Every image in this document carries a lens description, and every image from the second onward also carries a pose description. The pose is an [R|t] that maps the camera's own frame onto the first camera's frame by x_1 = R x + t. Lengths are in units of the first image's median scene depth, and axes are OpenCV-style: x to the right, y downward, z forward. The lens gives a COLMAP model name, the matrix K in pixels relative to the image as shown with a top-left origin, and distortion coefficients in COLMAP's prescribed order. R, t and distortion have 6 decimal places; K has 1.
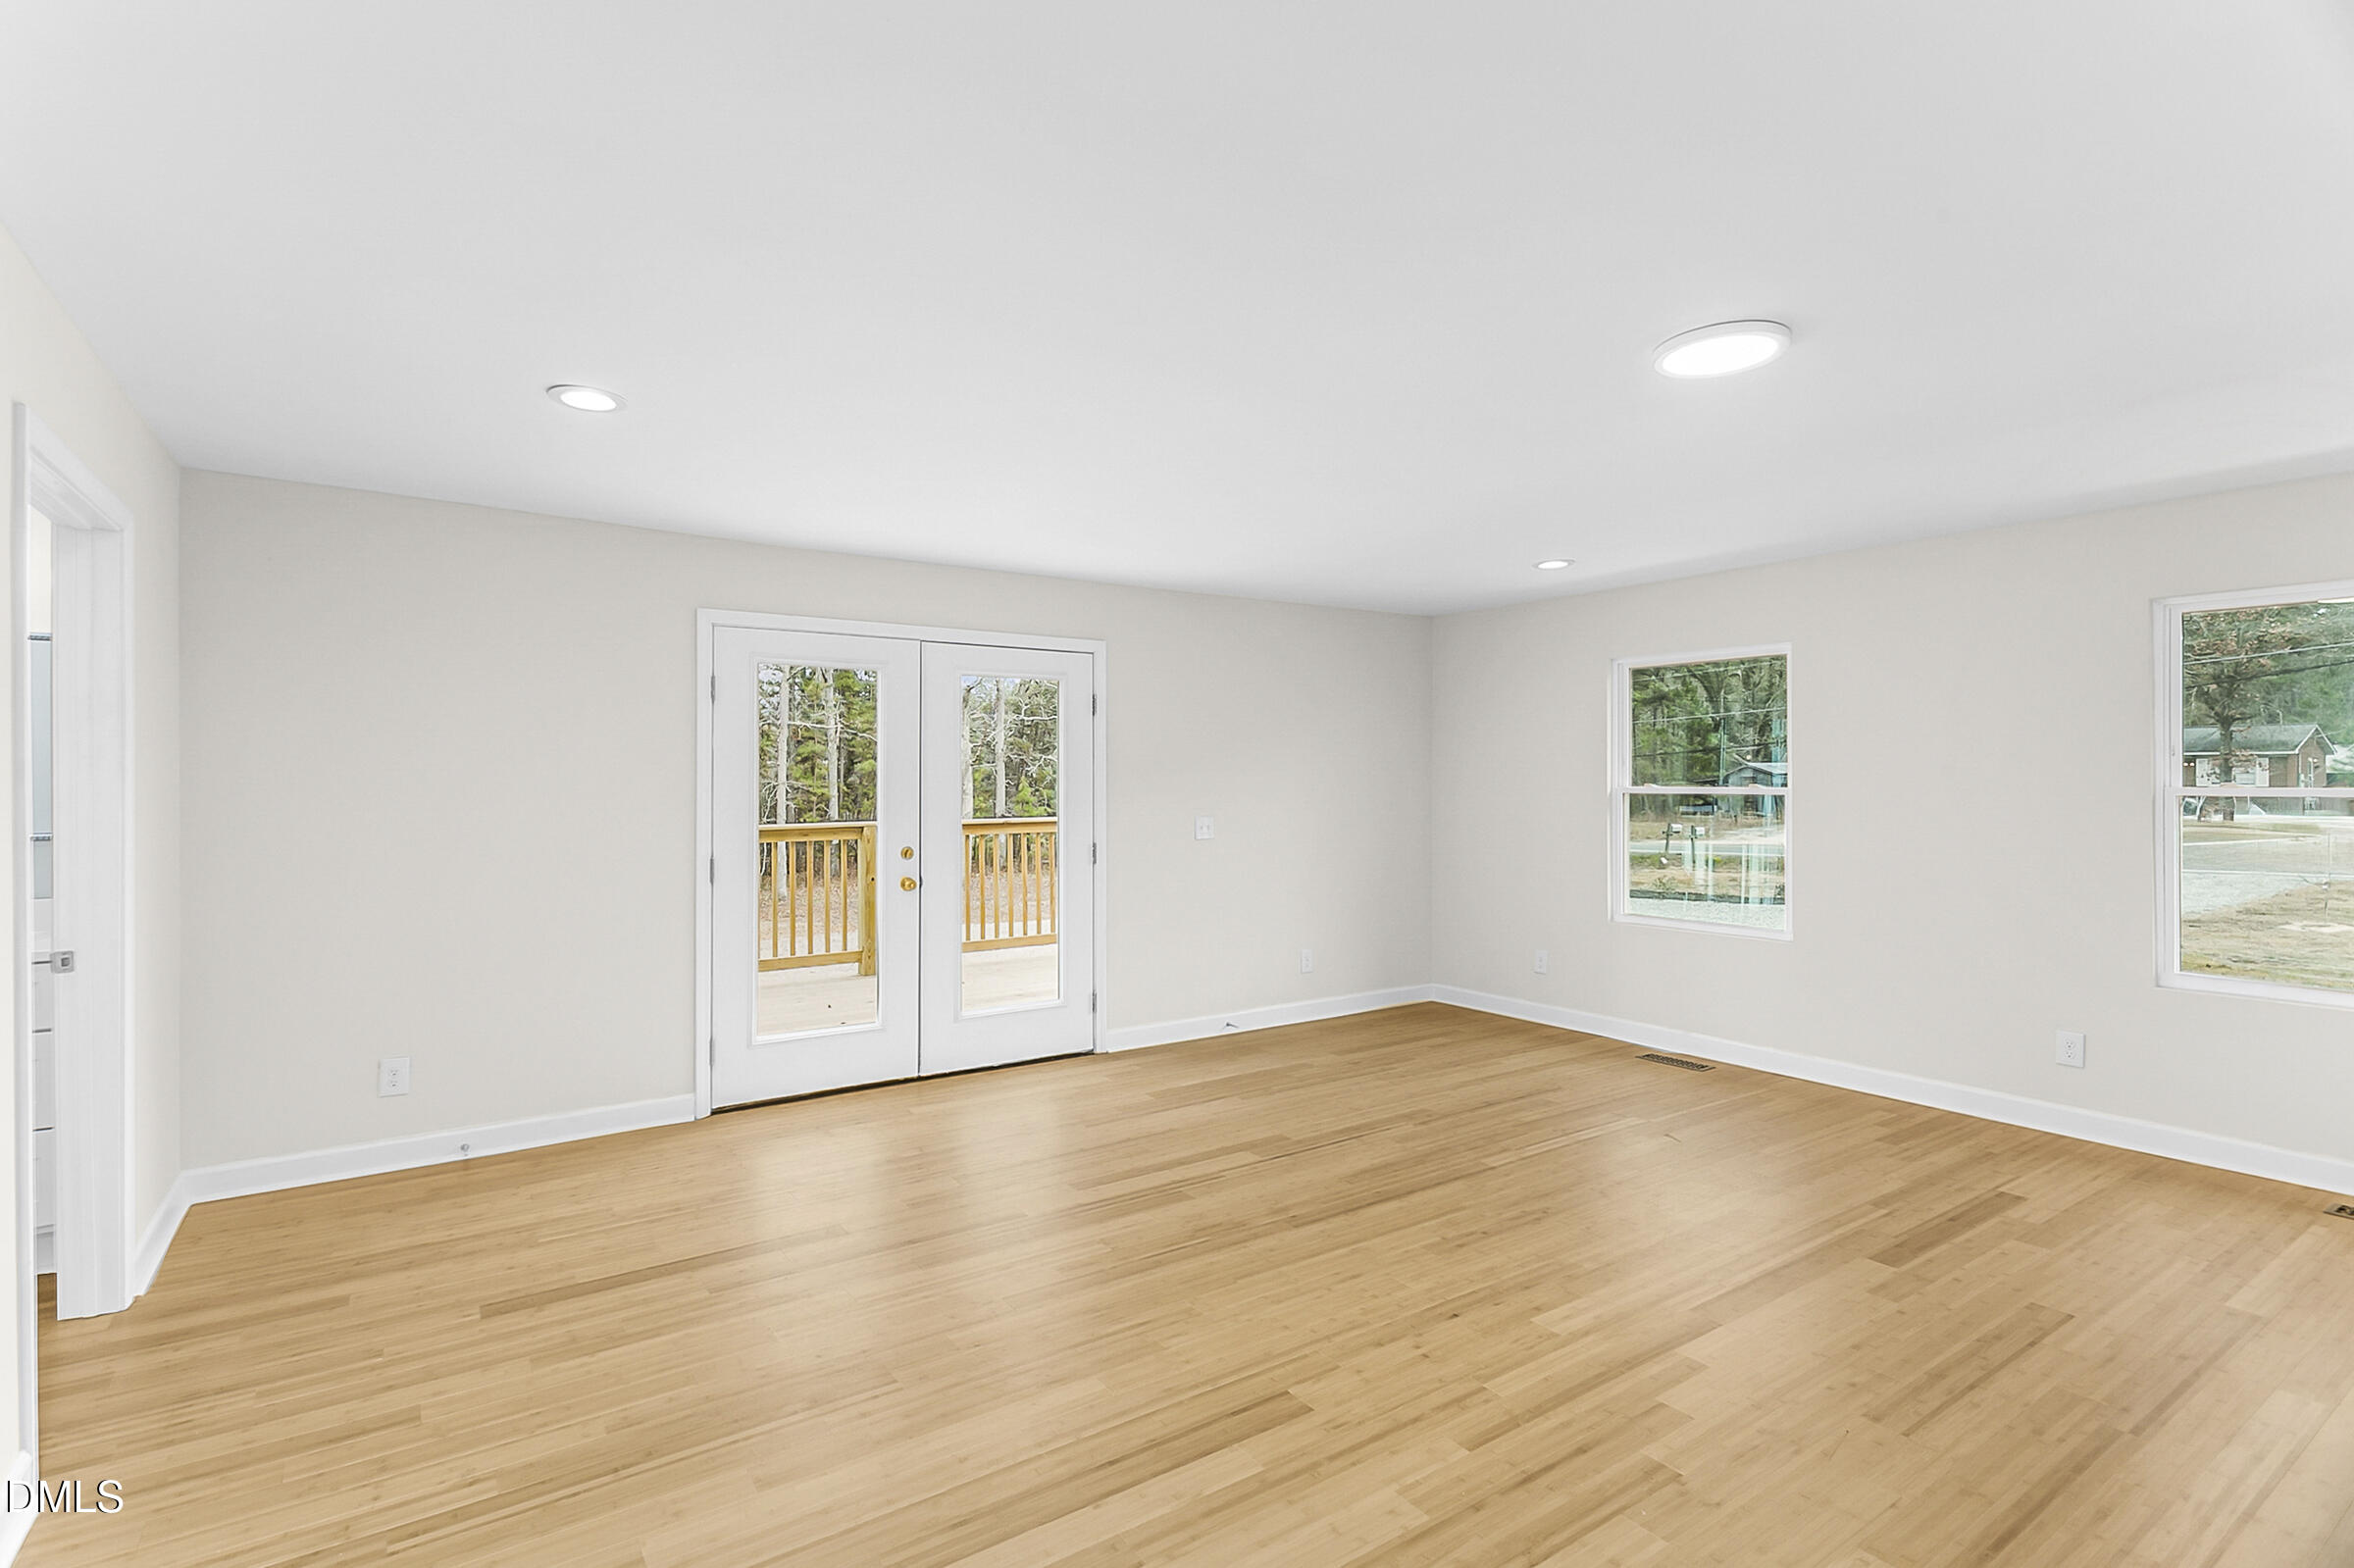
lens RADIAL K [[1126.8, 0, 1161.4], [0, 1126.8, 779.2], [0, 0, 1]] dist [0.001491, -0.000127]
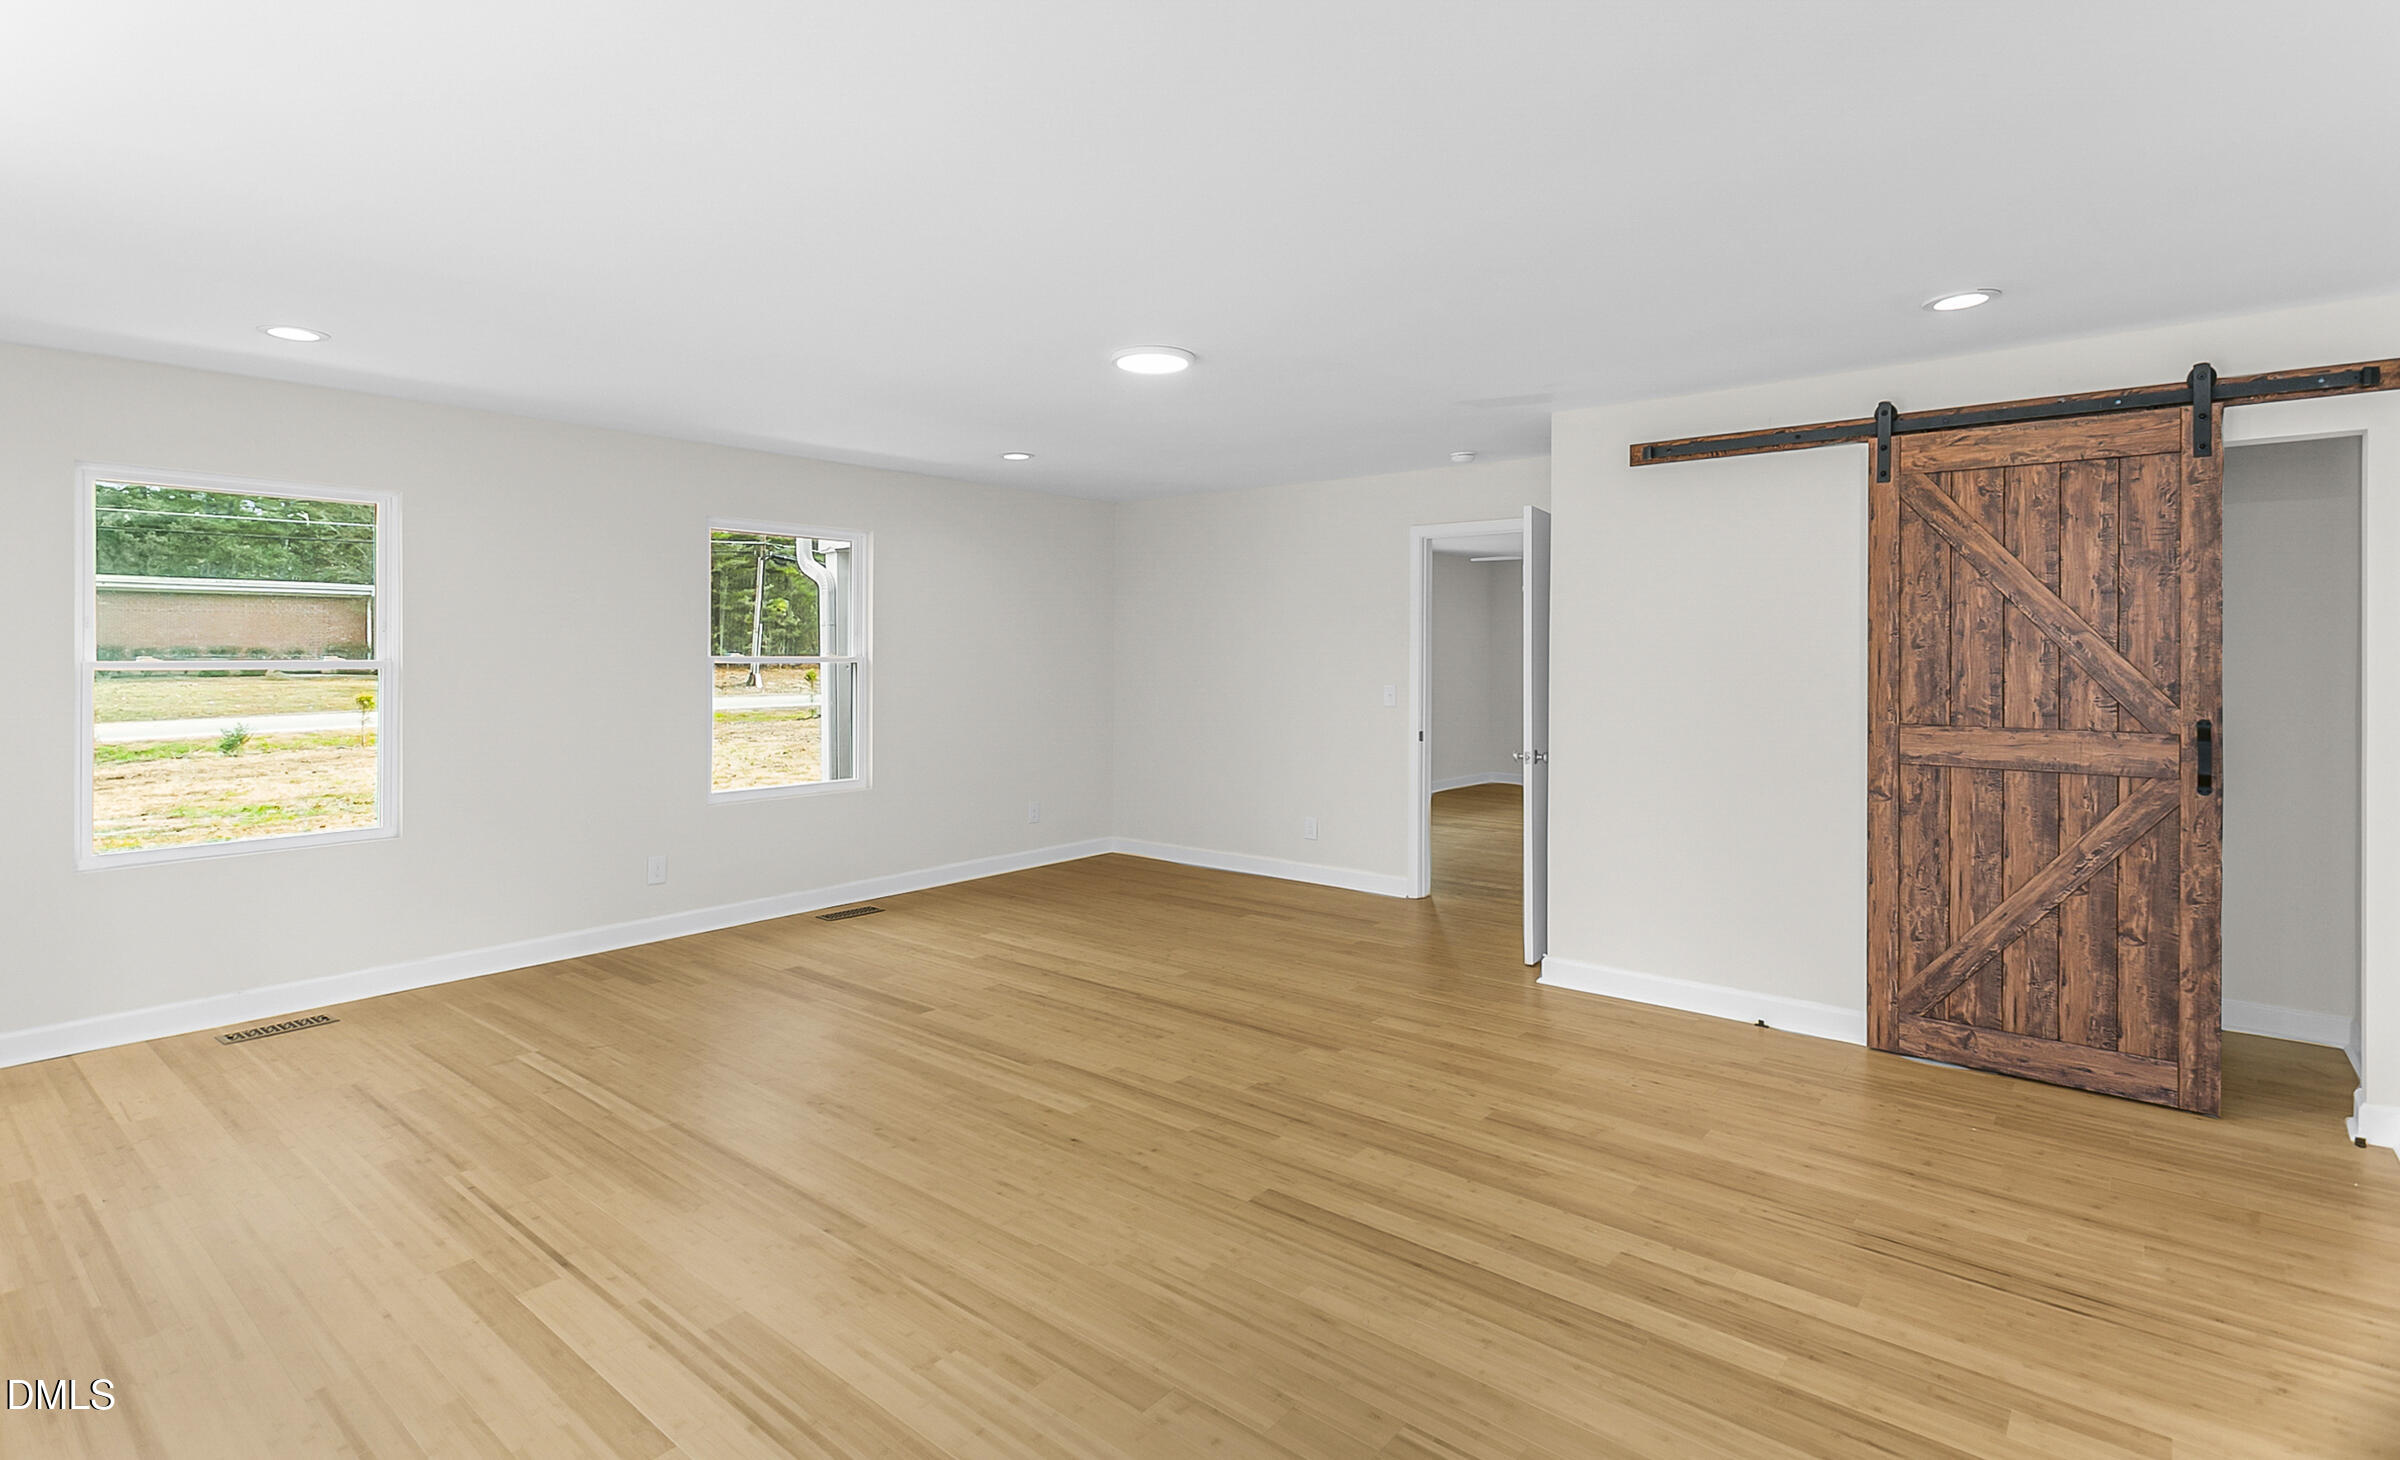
lens RADIAL K [[1135.4, 0, 1197.8], [0, 1135.4, 661.1], [0, 0, 1]] dist [-0.002713, -0.000460]
pose [[-0.270453, -0.010087, 0.962680, -0.816450], [0.002731, 0.999933, 0.011245, 0.000888], [-0.962729, 0.005671, -0.270407, 1.169043]]
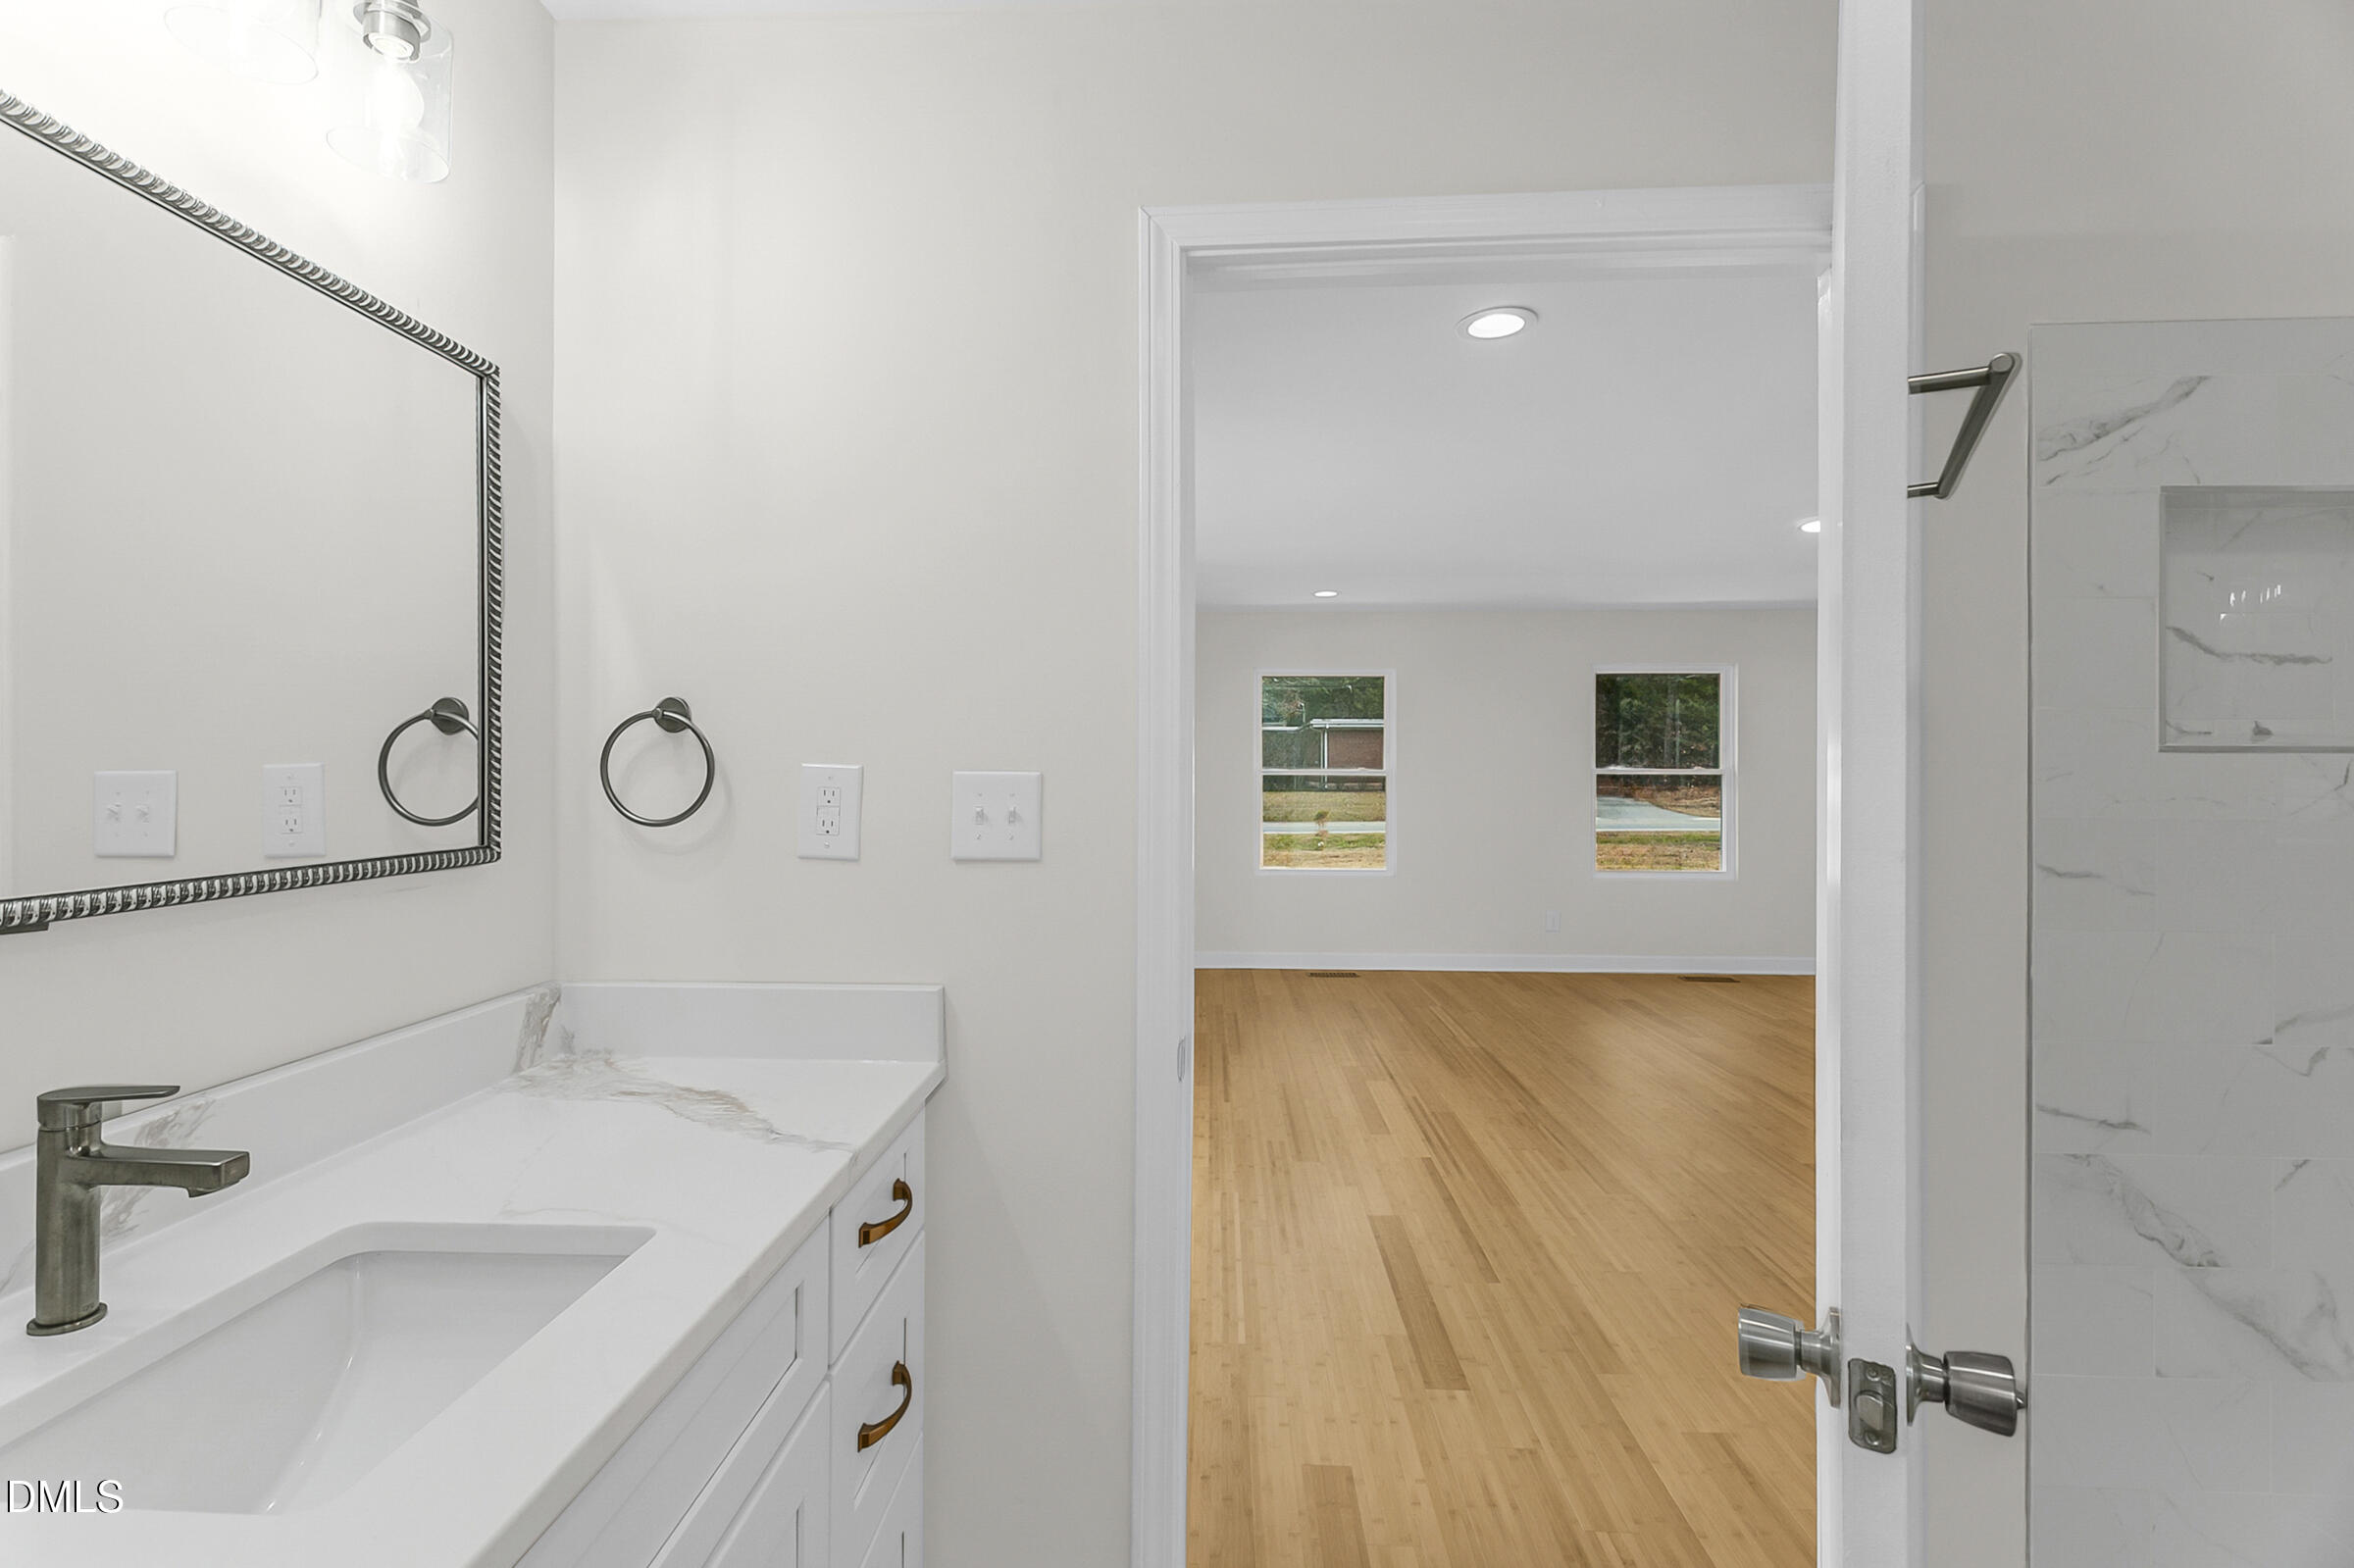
lens RADIAL K [[1126.8, 0, 1161.4], [0, 1126.8, 779.2], [0, 0, 1]] dist [0.001491, -0.000127]
pose [[0.611105, -0.004712, 0.791535, -1.367578], [0.002128, 0.999988, 0.004309, 0.025281], [-0.791547, -0.000949, 0.611108, 0.661201]]
